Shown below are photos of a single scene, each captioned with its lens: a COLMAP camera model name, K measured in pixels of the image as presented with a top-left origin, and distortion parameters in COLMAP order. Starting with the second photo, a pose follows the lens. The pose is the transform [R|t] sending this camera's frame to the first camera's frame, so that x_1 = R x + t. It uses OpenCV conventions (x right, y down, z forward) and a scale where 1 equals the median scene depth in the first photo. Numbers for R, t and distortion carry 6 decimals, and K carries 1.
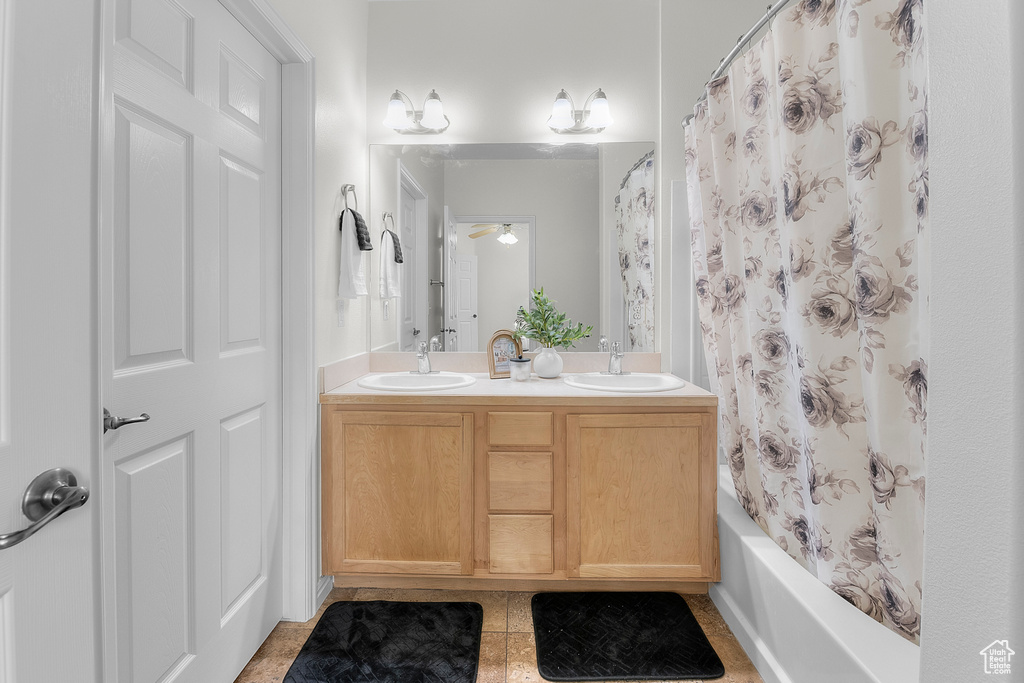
lens RADIAL K [[453.4, 0, 506.6], [0, 453.4, 304.8], [0, 0, 1]] dist [-0.011259, -0.000712]
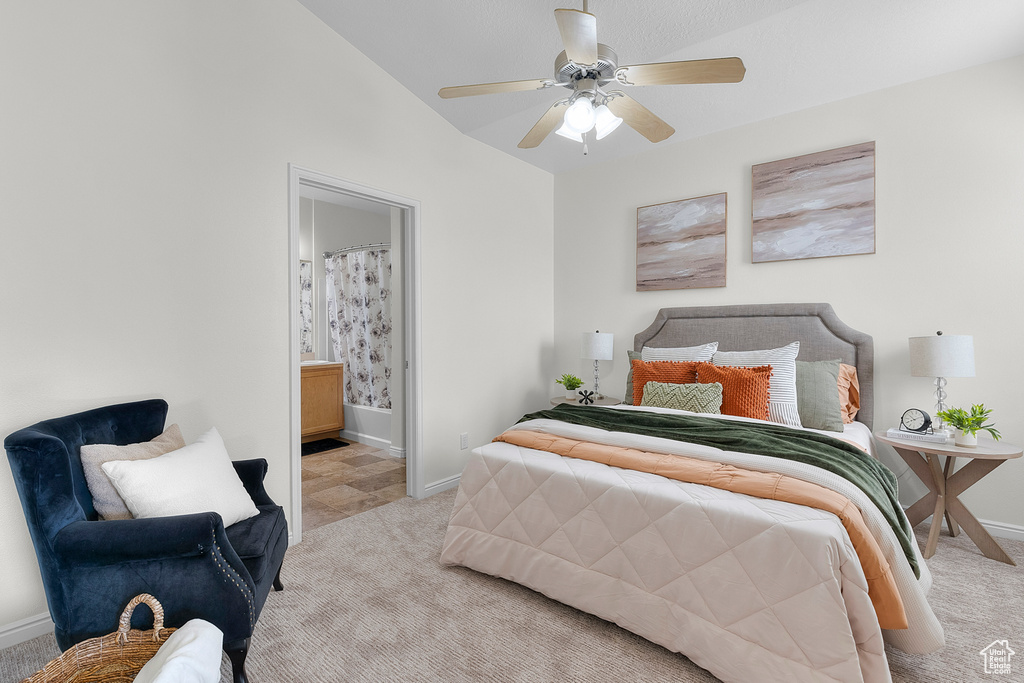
lens RADIAL K [[453.8, 0, 514.4], [0, 453.8, 329.5], [0, 0, 1]] dist [-0.001221, -0.000221]
pose [[0.613130, -0.003159, 0.789976, -1.386976], [0.006106, 0.999981, -0.000740, -0.002982], [-0.789958, 0.005278, 0.613138, -1.975544]]
